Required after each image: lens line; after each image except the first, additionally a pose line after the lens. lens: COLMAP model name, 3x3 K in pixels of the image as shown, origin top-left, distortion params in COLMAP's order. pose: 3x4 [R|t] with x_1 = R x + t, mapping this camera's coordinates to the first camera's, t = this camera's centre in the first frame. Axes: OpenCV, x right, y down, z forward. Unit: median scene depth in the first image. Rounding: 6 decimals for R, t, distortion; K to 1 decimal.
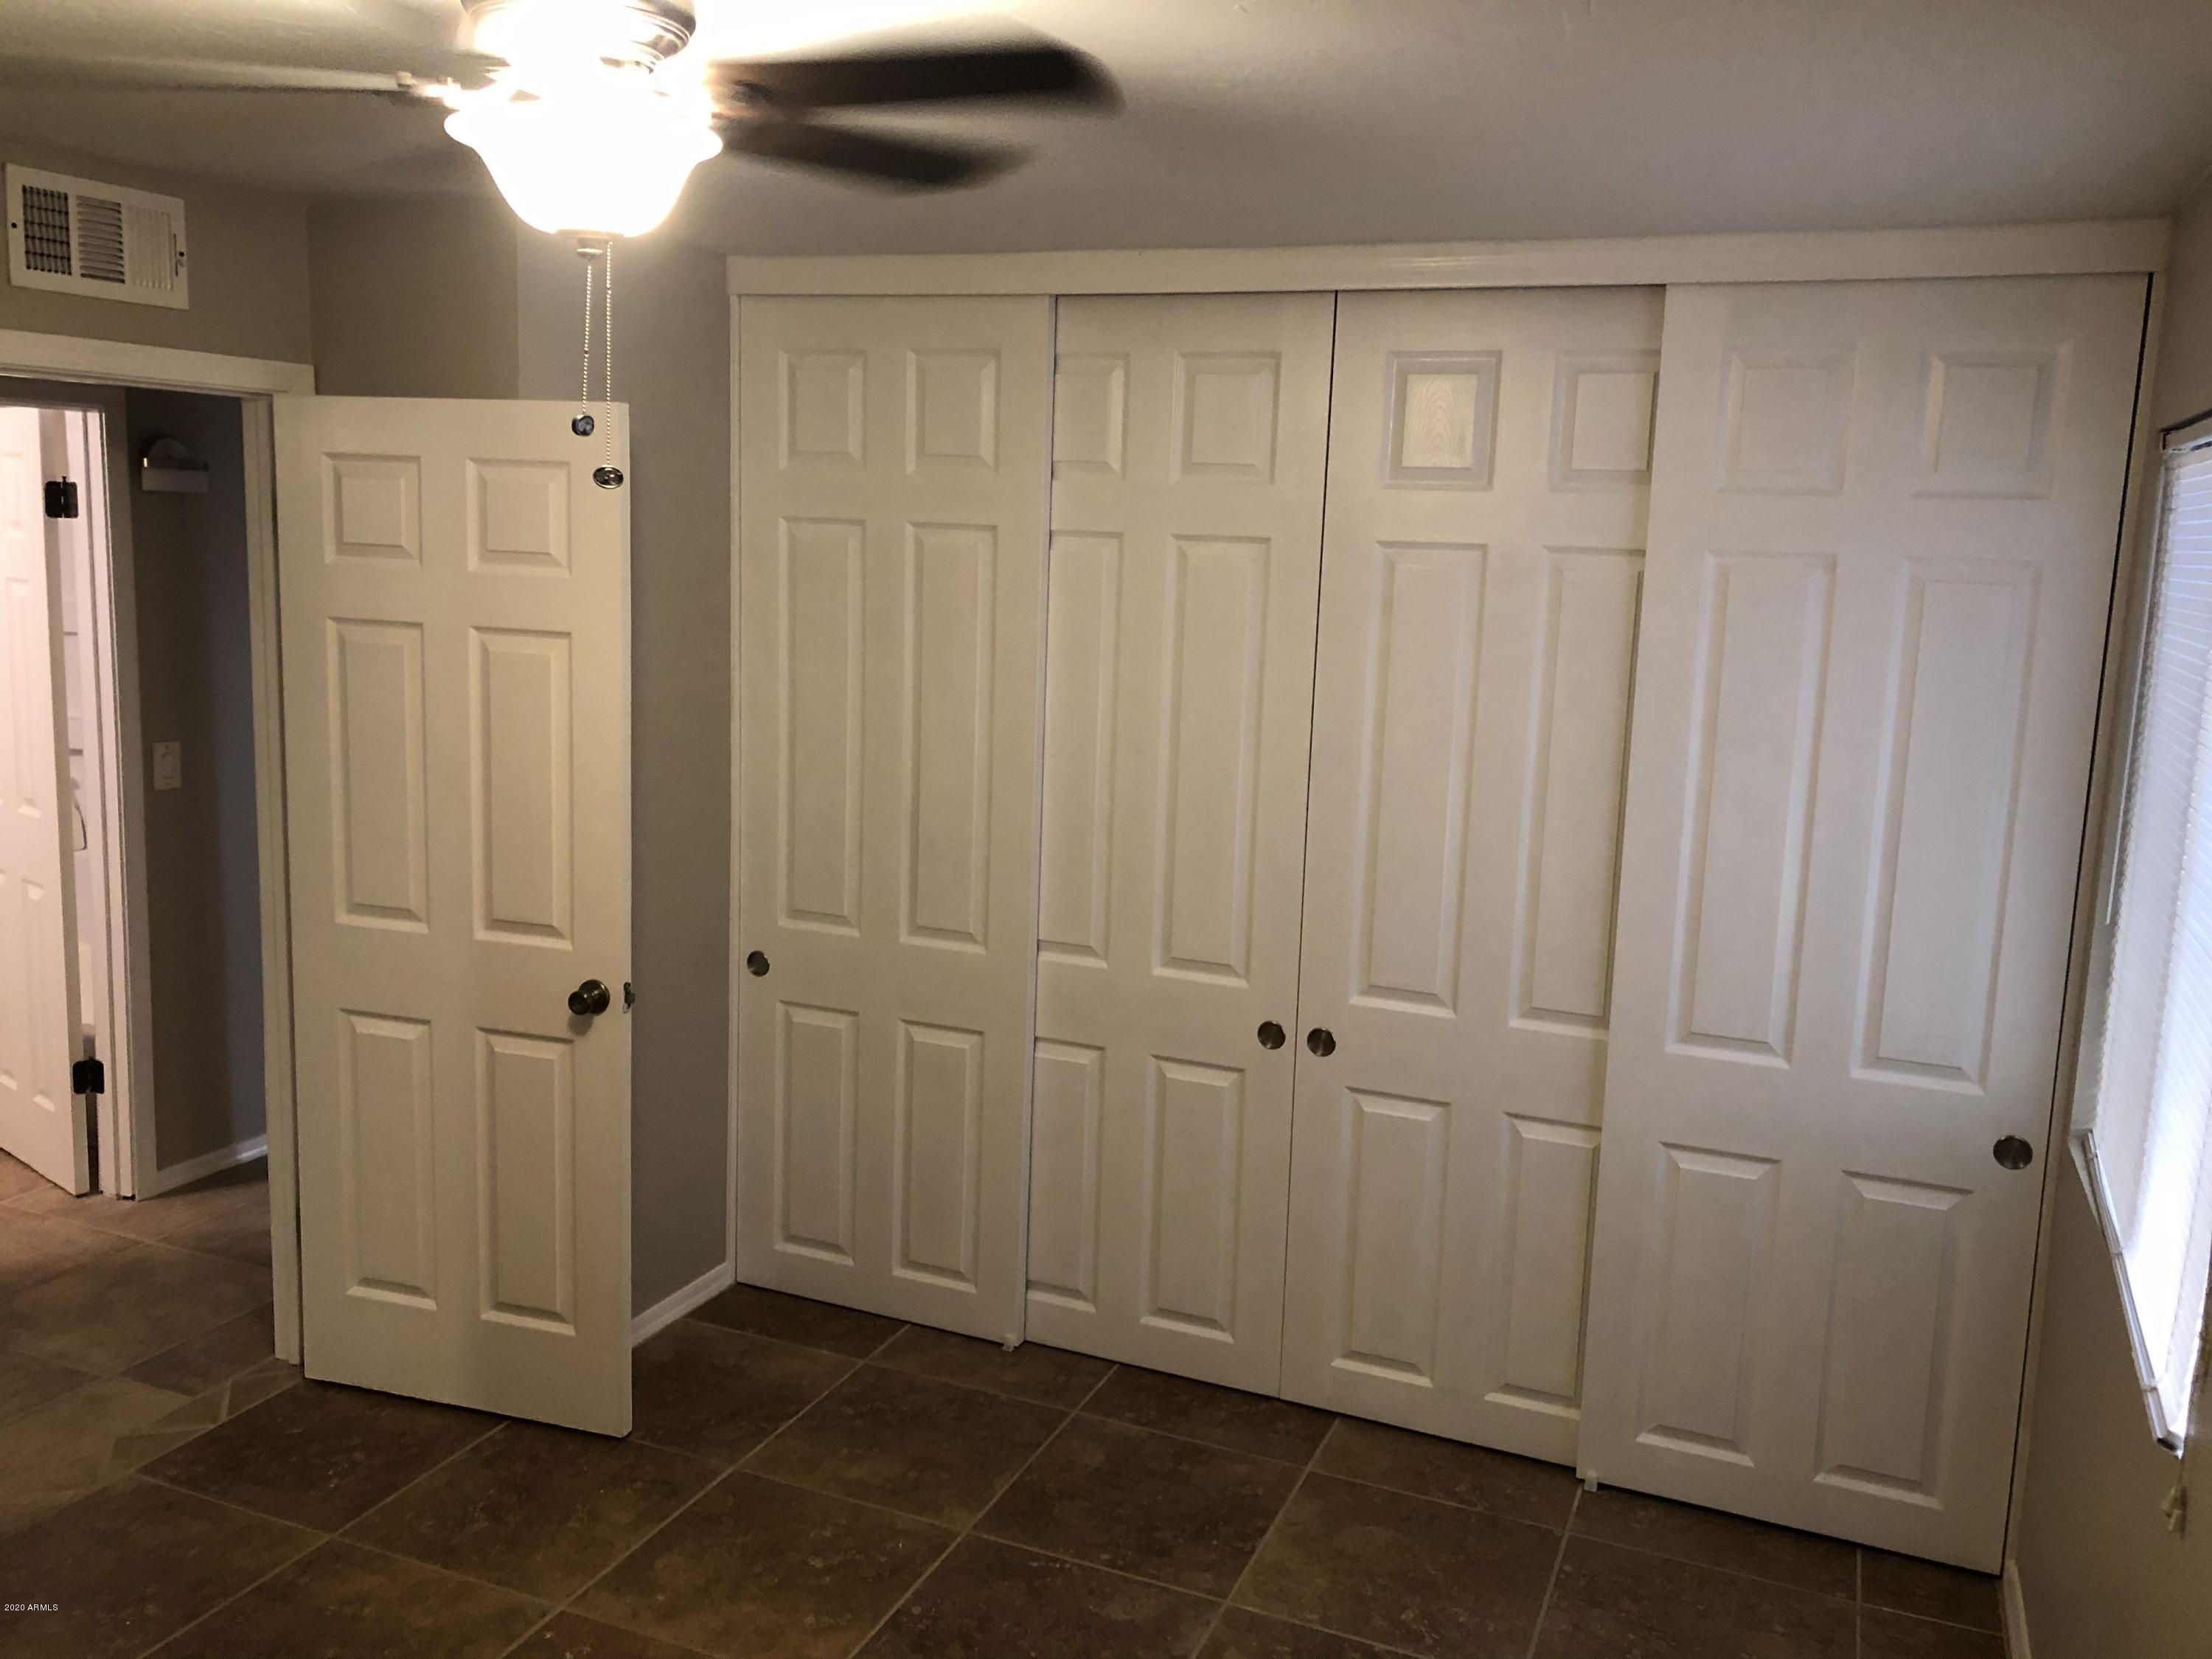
lens RADIAL K [[1812.8, 0, 1106.0], [0, 1812.8, 829.5], [0, 0, 1]] dist [0.038675, -0.034812]
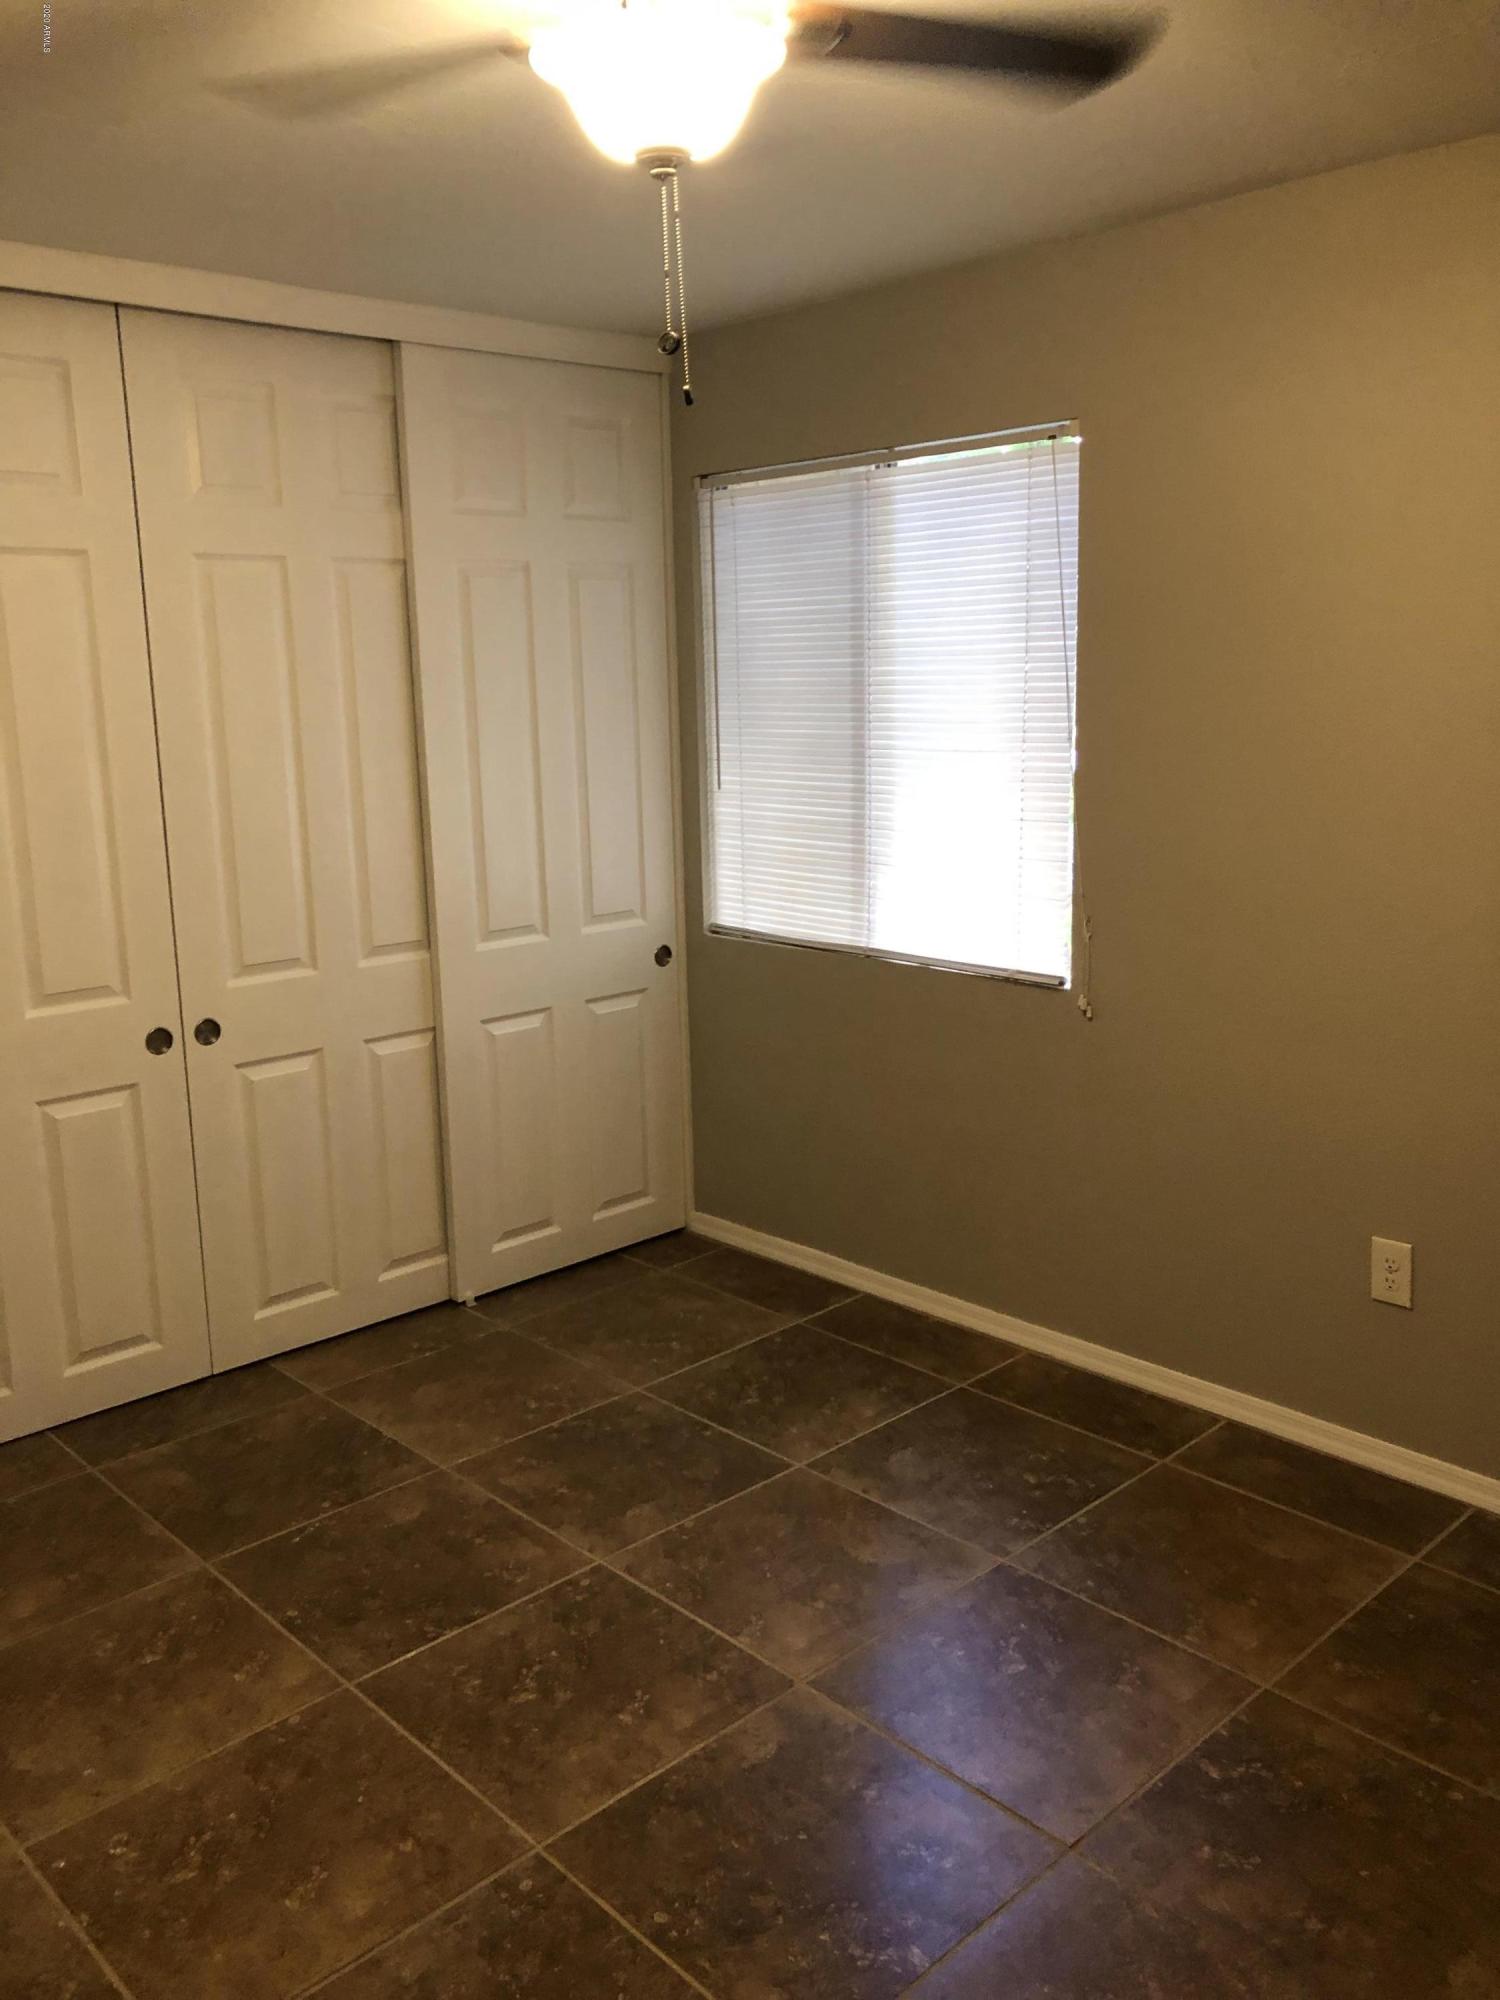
lens RADIAL K [[1639.1, 0, 750.0], [0, 1639.1, 1000.0], [0, 0, 1]] dist [0.038675, -0.034812]
pose [[0.406386, -0.233121, 0.883462, -0.659102], [0.182169, 0.968164, 0.171675, -0.010675], [-0.895357, 0.091173, 0.435916, 0.311053]]
